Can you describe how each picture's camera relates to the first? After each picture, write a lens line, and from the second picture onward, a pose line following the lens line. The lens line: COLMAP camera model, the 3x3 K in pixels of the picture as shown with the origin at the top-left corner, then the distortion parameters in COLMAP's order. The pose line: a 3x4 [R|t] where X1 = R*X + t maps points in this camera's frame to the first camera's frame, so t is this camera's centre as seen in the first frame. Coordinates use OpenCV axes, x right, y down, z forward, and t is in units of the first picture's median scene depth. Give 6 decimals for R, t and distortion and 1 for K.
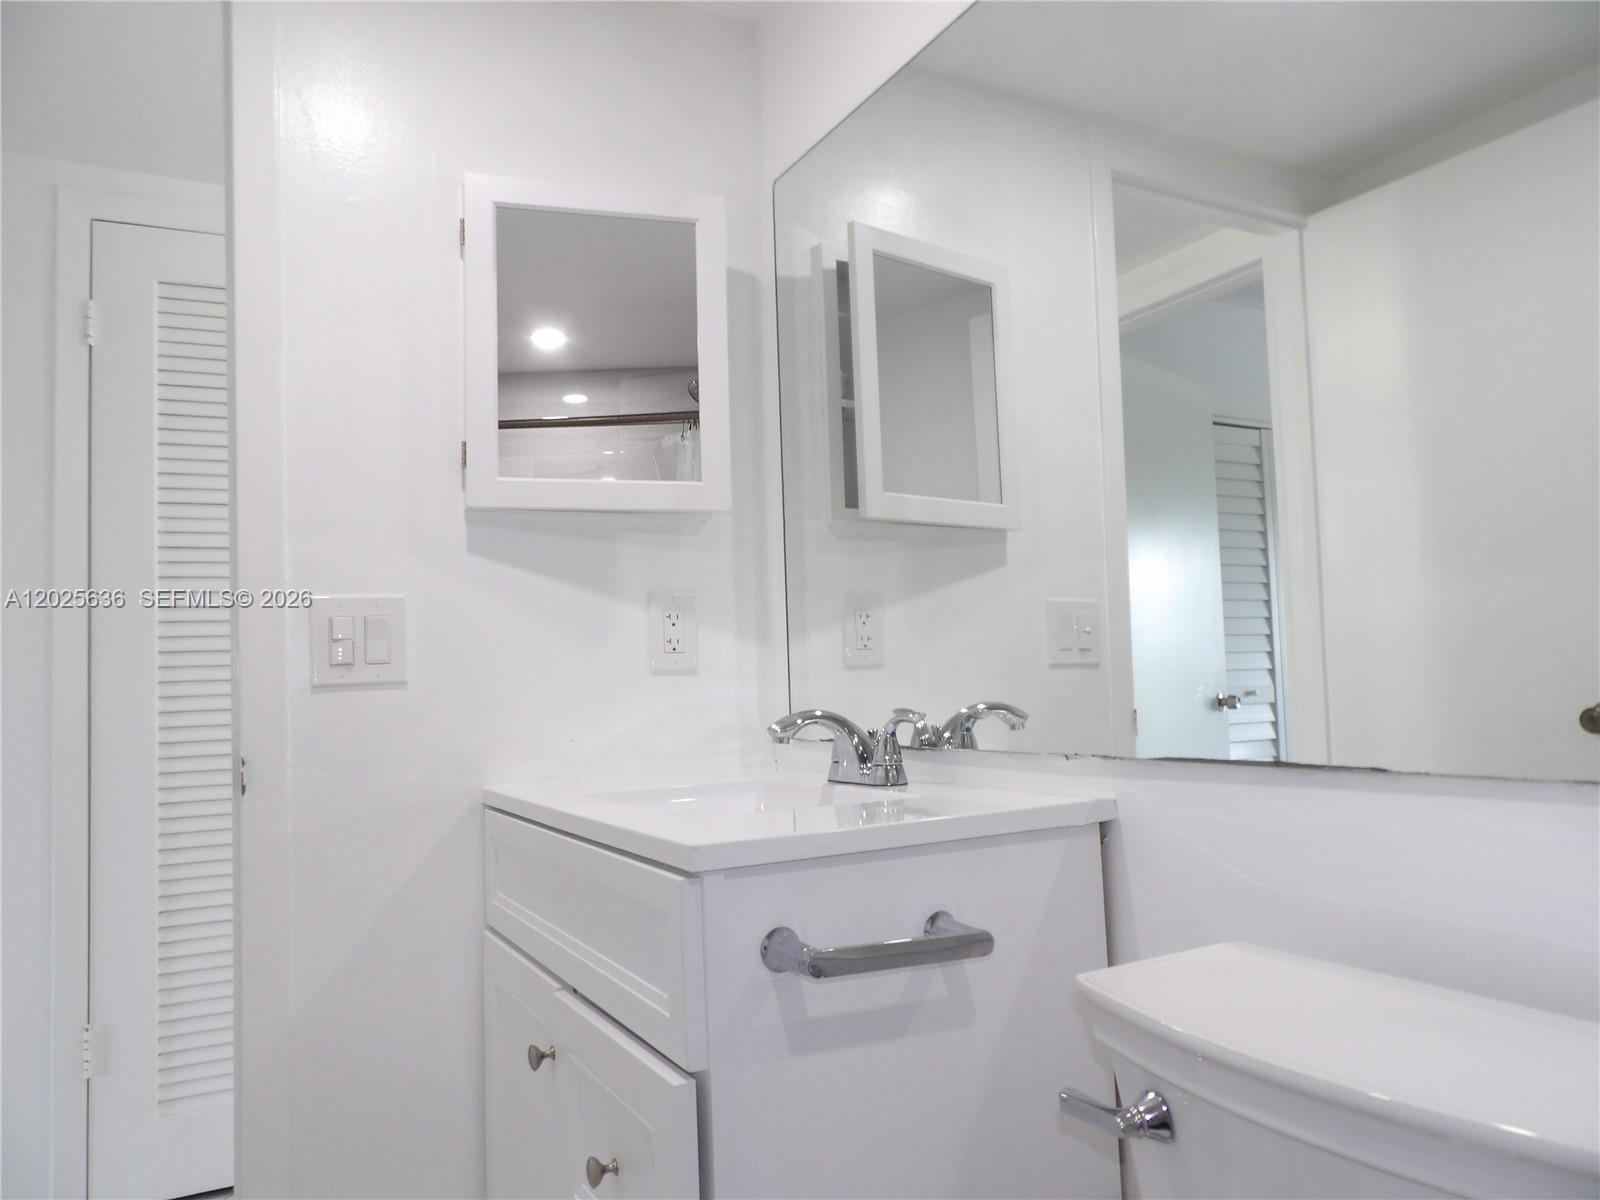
lens RADIAL K [[1150.6, 0, 797.8], [0, 1150.6, 602.6], [0, 0, 1]] dist [-0.033727, 0.048262]
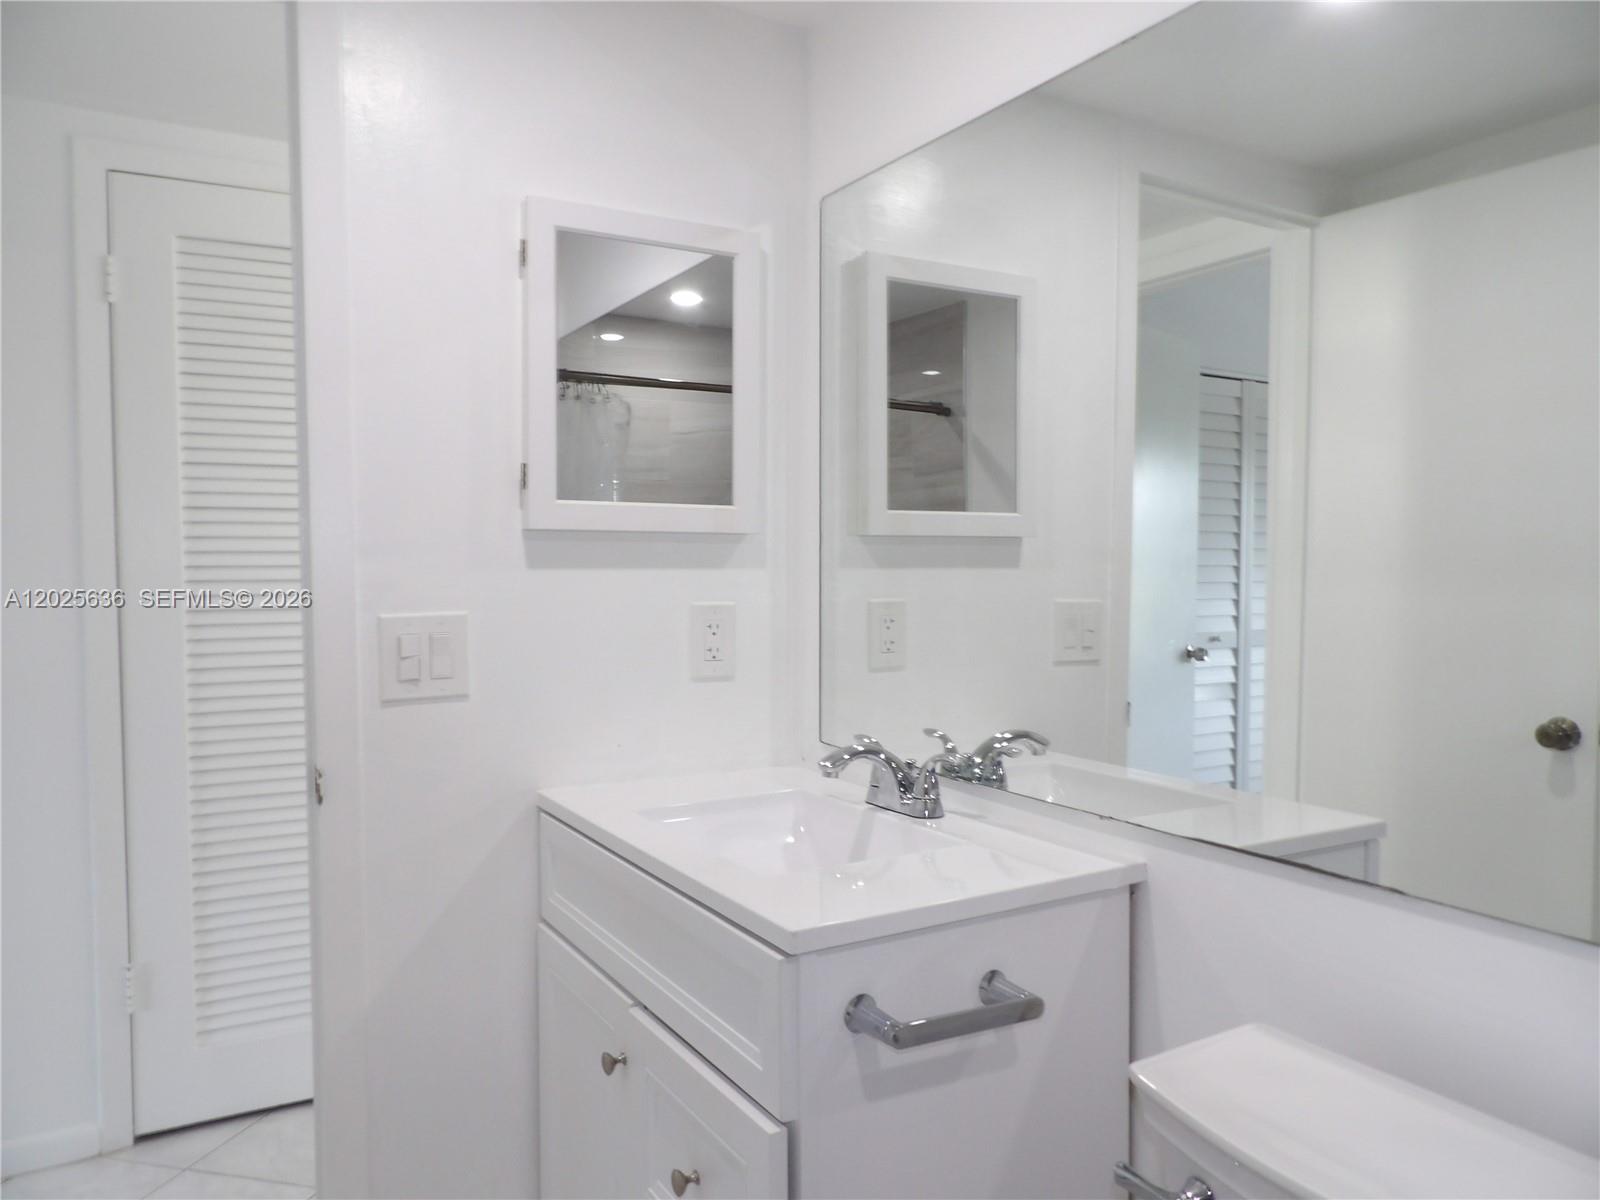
lens RADIAL K [[1150.6, 0, 796.1], [0, 1150.6, 601.5], [0, 0, 1]] dist [-0.033727, 0.048262]
pose [[0.998486, 0.033266, 0.043807, -0.087166], [-0.037767, 0.993617, 0.106295, -0.135848], [-0.039991, -0.107789, 0.993369, -0.050266]]
